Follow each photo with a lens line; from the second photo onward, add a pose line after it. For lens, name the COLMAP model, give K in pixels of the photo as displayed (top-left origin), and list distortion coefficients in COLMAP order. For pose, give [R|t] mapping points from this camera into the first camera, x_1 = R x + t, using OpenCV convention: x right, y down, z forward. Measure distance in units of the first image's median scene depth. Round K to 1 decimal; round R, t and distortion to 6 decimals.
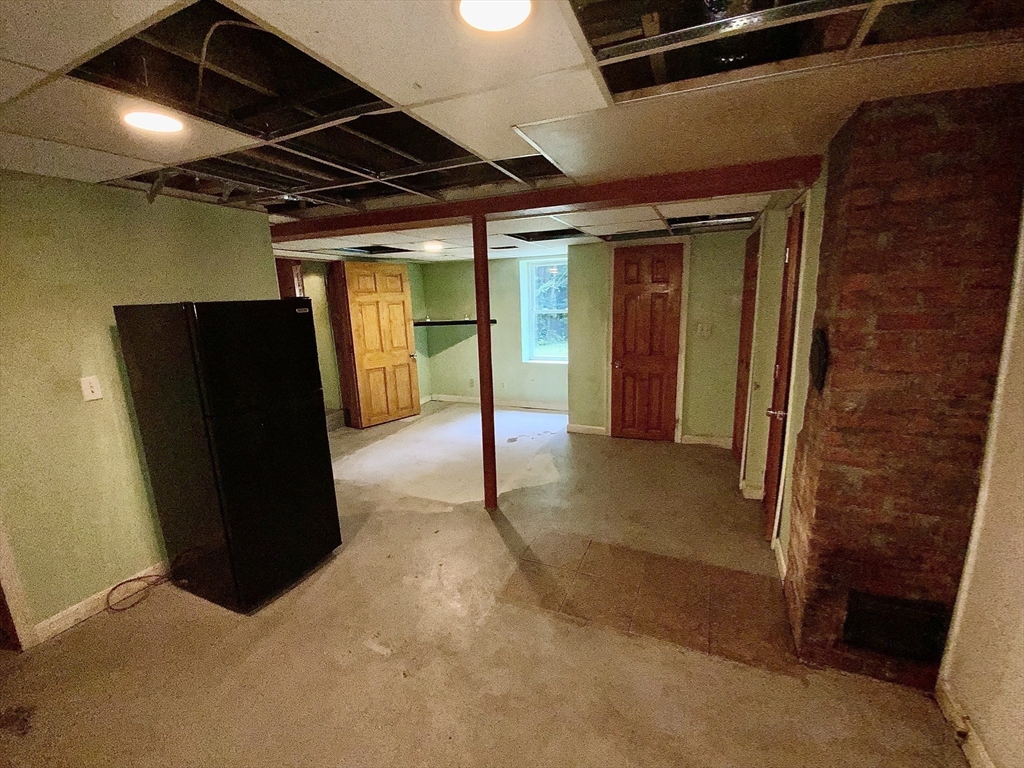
lens RADIAL K [[428.6, 0, 512.0], [0, 428.6, 384.0], [0, 0, 1]] dist [0.000039, -0.000007]
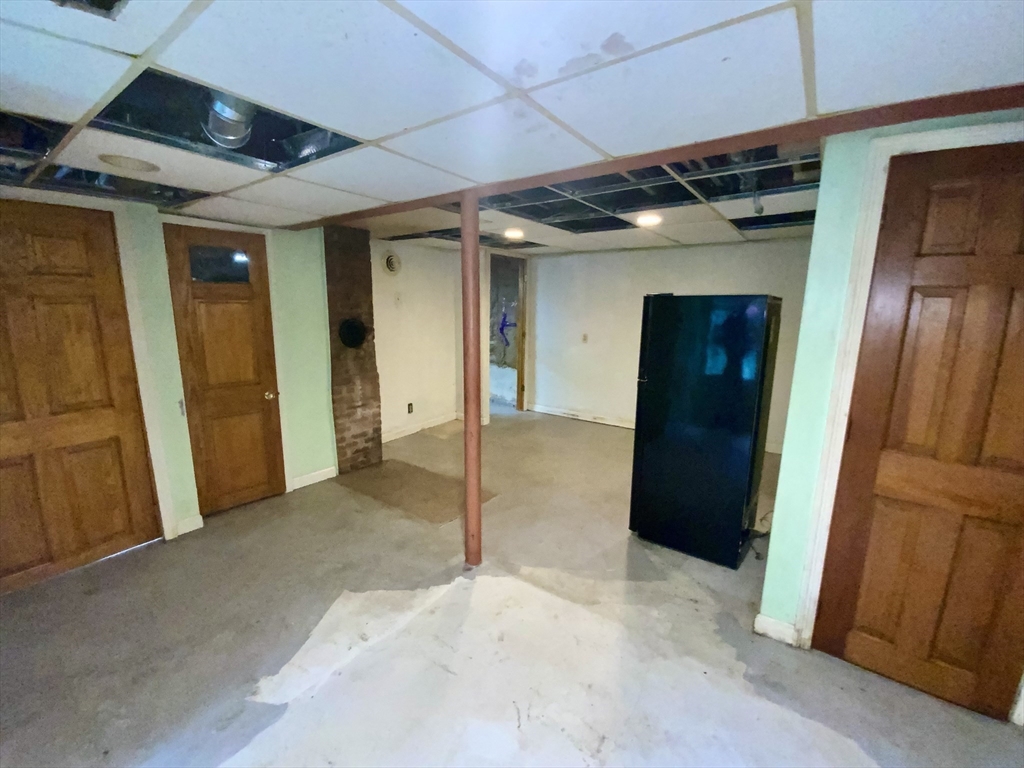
lens RADIAL K [[428.6, 0, 512.0], [0, 428.6, 384.0], [0, 0, 1]] dist [0.000039, -0.000007]
pose [[-0.975512, -0.020459, 0.218992, -0.289882], [0.064426, 0.925413, 0.373444, -0.313144], [-0.210299, 0.378408, -0.901433, 1.604884]]
